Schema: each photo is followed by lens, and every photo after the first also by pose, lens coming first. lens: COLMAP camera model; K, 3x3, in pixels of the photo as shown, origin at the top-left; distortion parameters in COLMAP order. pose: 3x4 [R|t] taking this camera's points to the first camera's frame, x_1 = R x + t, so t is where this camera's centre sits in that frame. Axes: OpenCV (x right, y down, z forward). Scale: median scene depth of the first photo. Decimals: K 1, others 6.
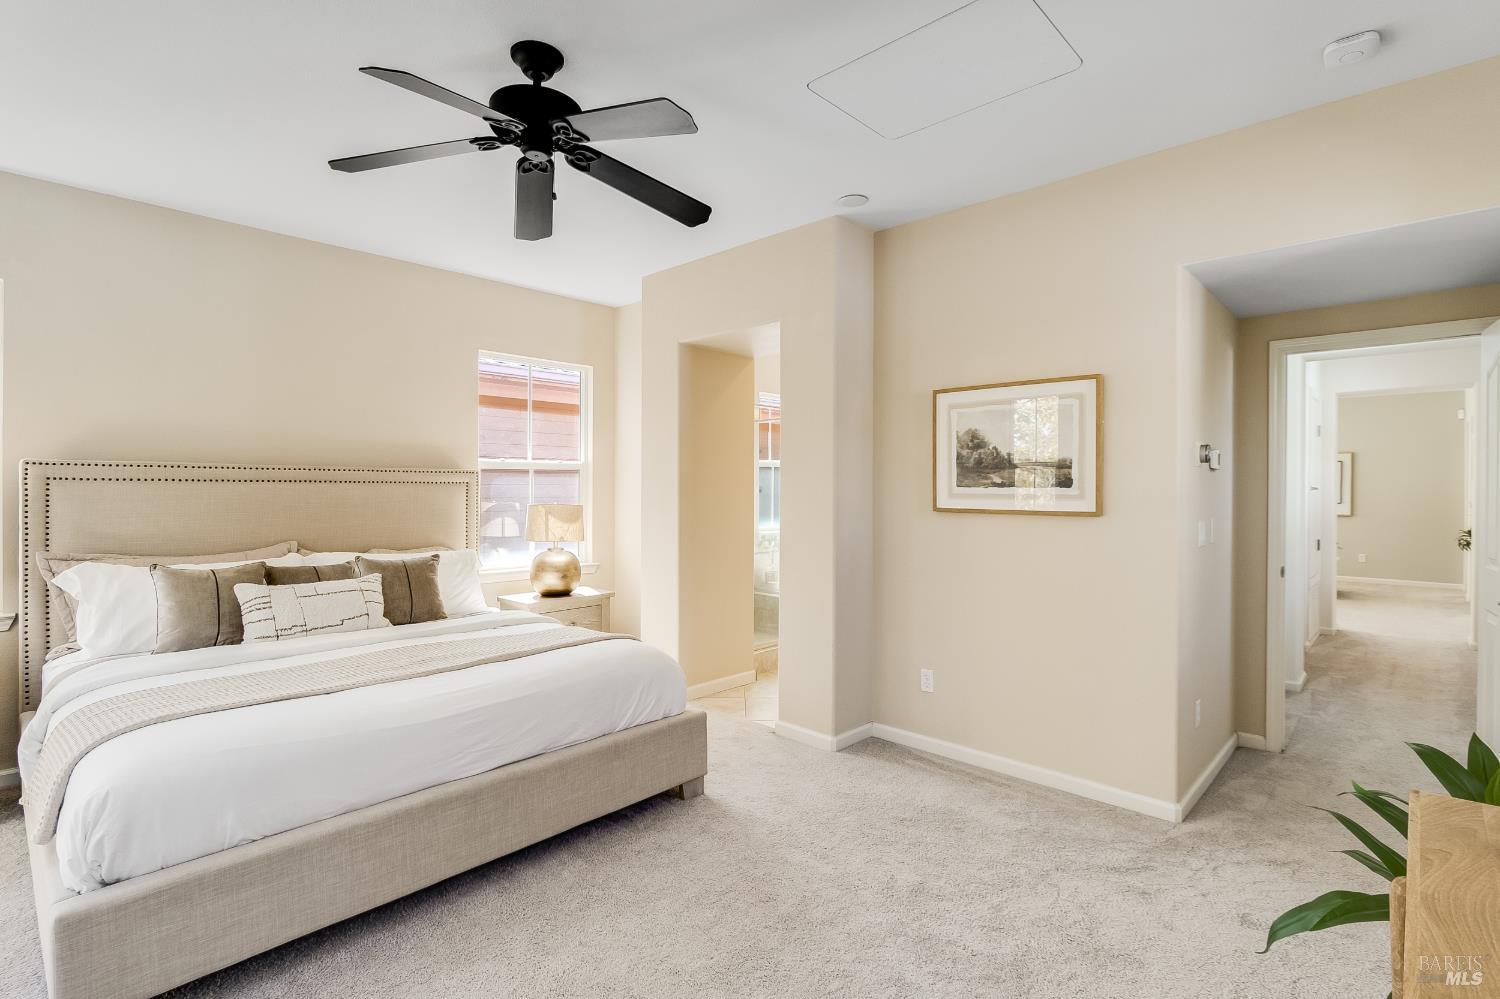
lens RADIAL K [[721.6, 0, 757.8], [0, 721.6, 488.6], [0, 0, 1]] dist [-0.000229, -0.001087]
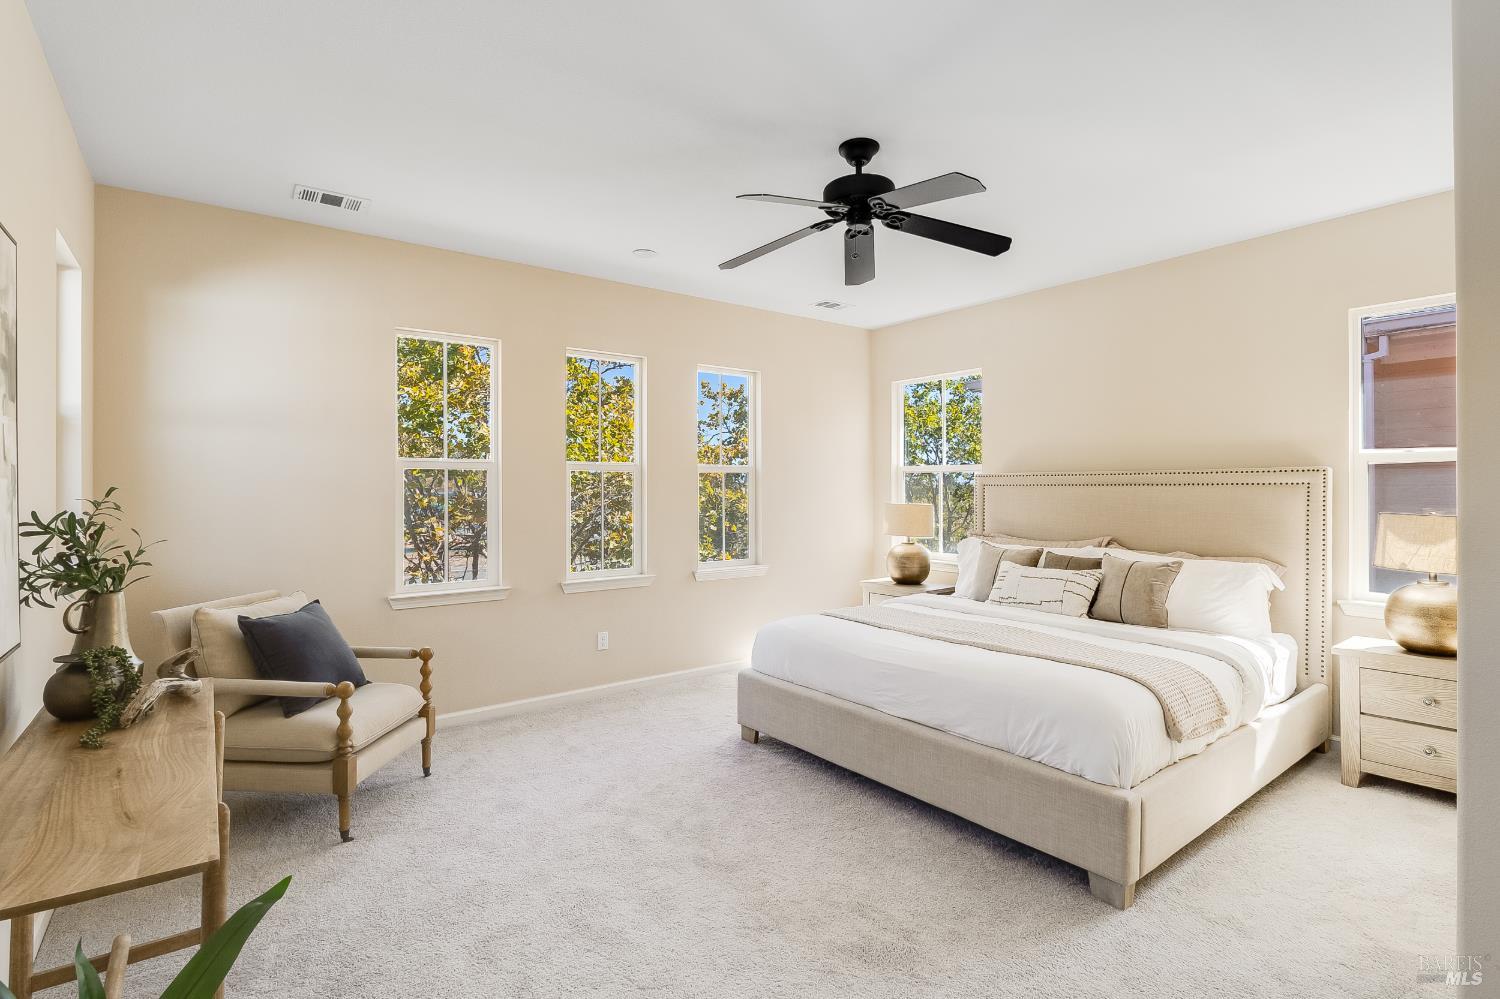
lens RADIAL K [[710.1, 0, 749.5], [0, 710.1, 491.1], [0, 0, 1]] dist [-0.000656, -0.001387]
pose [[-0.174383, -0.001827, -0.984676, 0.740642], [-0.000103, 0.999998, -0.001837, 0.002498], [0.984678, -0.000219, -0.174383, 0.810397]]
